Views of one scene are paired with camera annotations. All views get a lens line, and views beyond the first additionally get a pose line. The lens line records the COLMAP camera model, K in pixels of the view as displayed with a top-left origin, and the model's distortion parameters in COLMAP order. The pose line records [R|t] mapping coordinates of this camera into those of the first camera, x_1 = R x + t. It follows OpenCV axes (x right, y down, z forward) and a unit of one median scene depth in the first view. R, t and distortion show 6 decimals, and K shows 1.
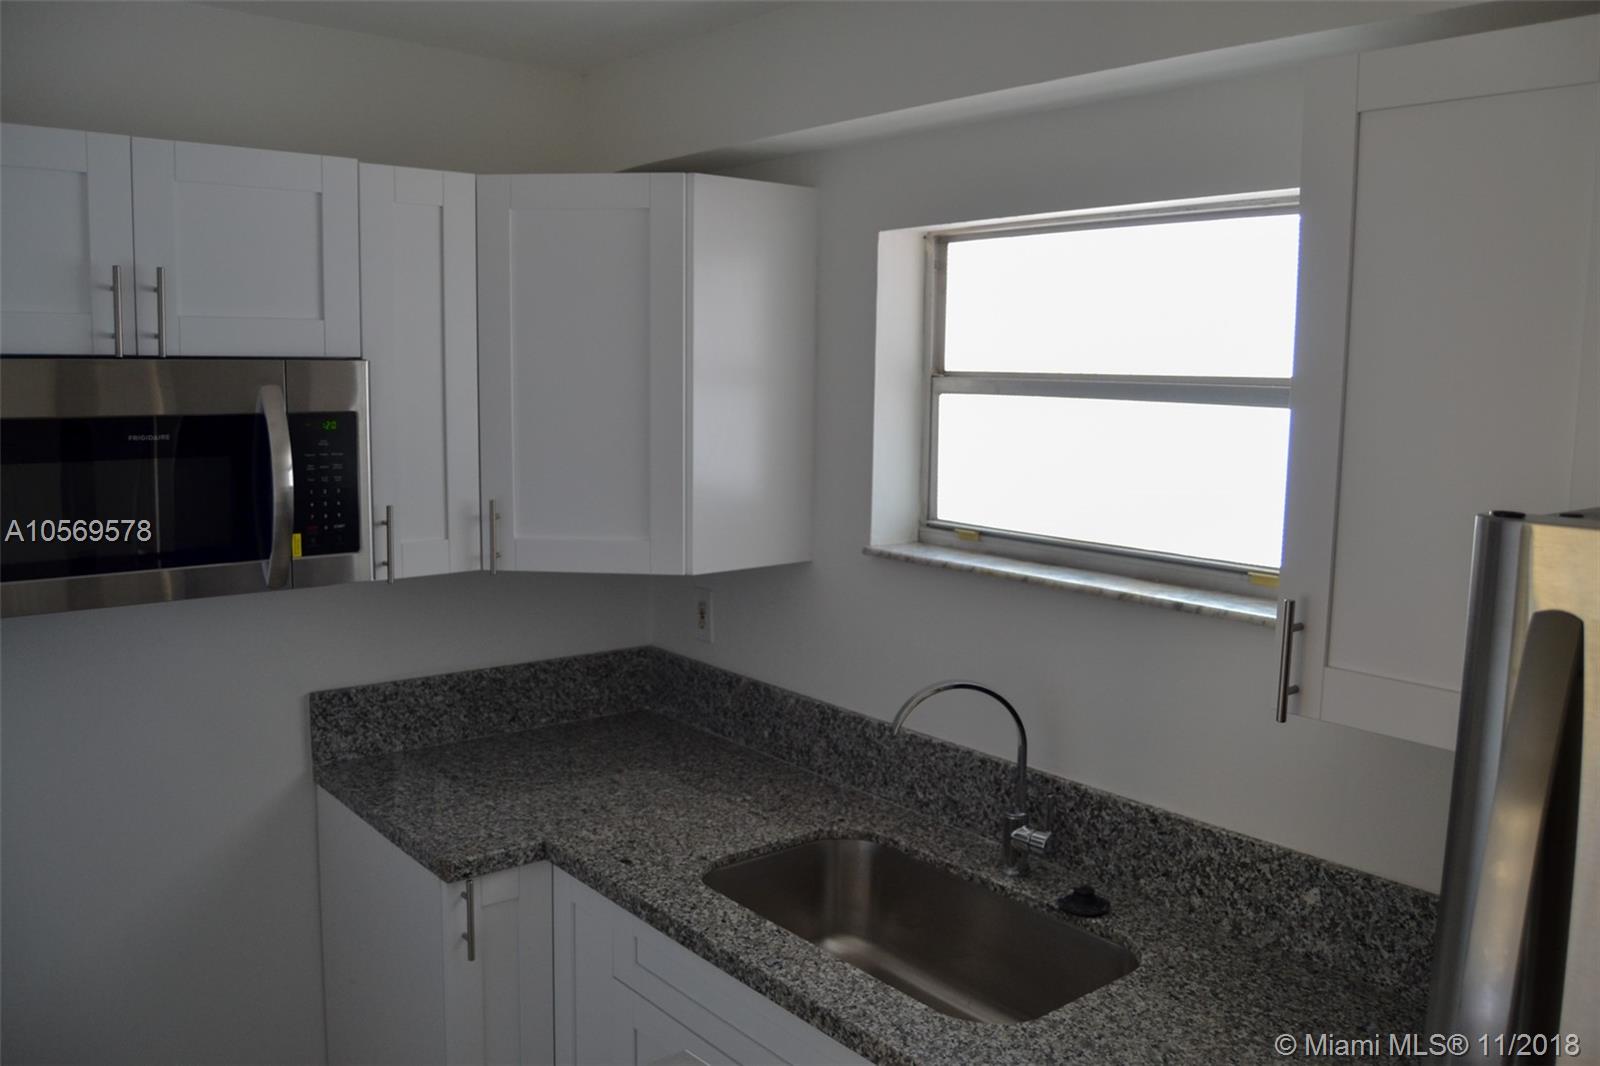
lens RADIAL K [[1273.6, 0, 780.7], [0, 1273.6, 529.4], [0, 0, 1]] dist [-0.080643, 0.014459]
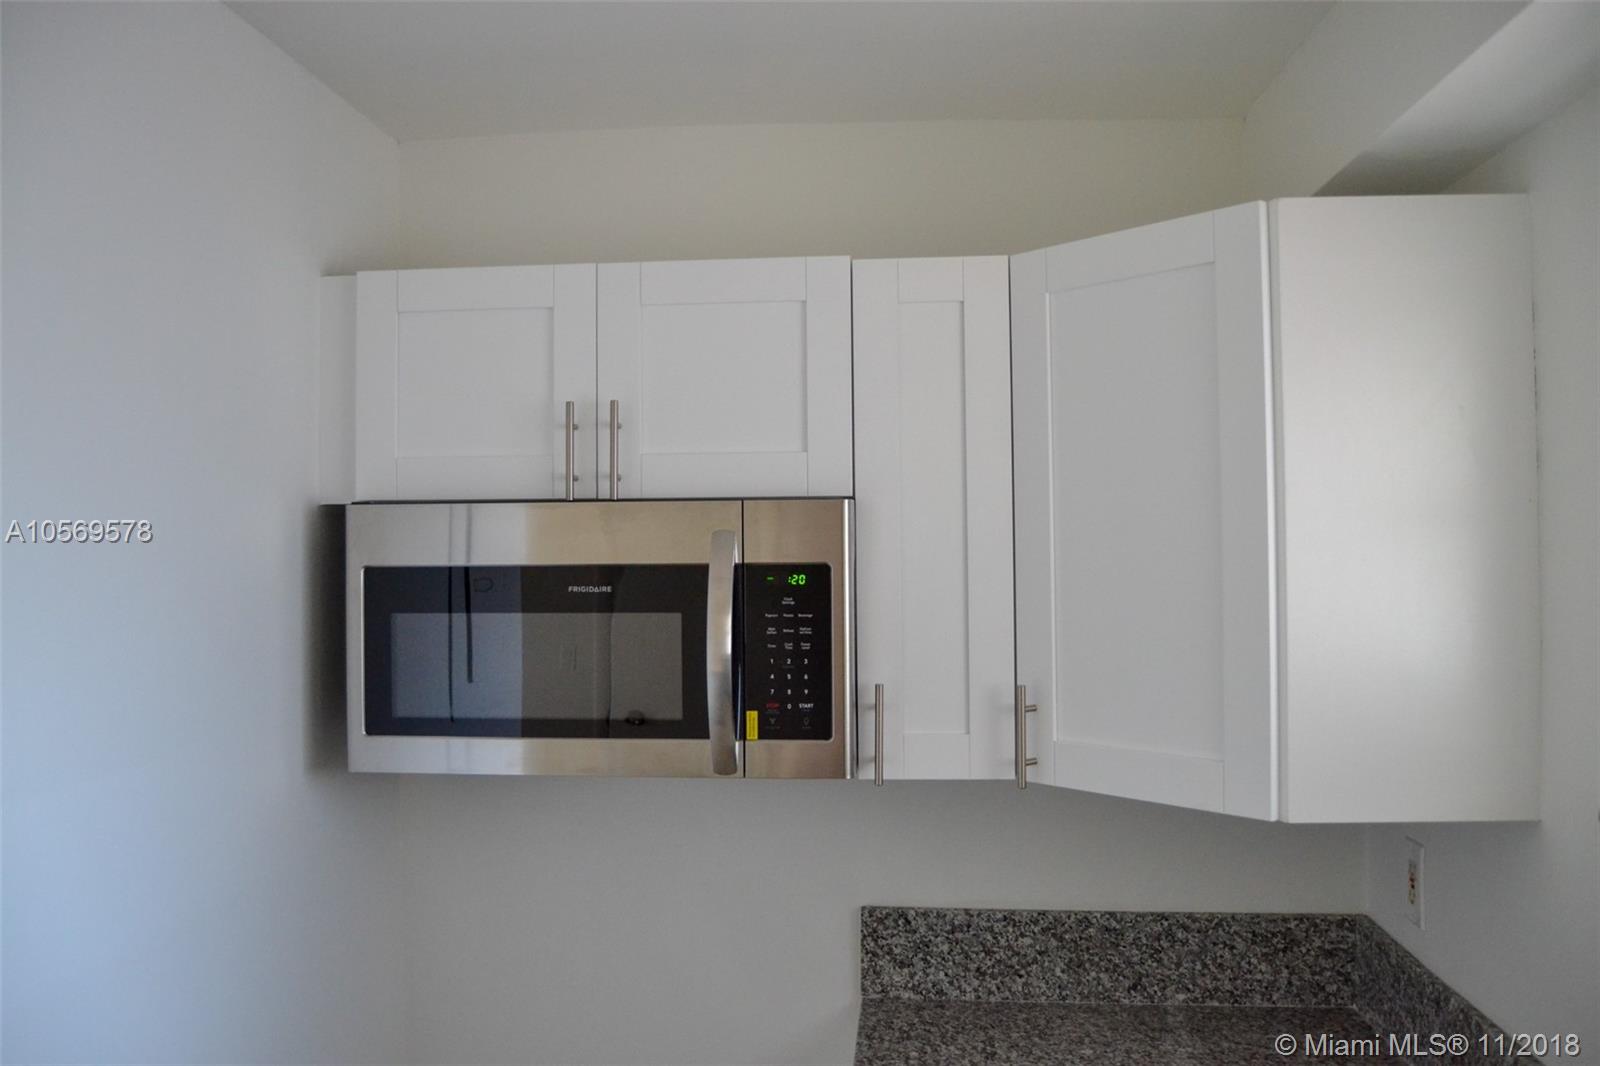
lens RADIAL K [[1273.6, 0, 780.7], [0, 1273.6, 529.4], [0, 0, 1]] dist [-0.080643, 0.014459]
pose [[0.711045, -0.025861, -0.702671, 0.207828], [-0.073499, 0.991115, -0.110852, -0.022703], [0.699295, 0.130467, 0.702827, 0.405849]]
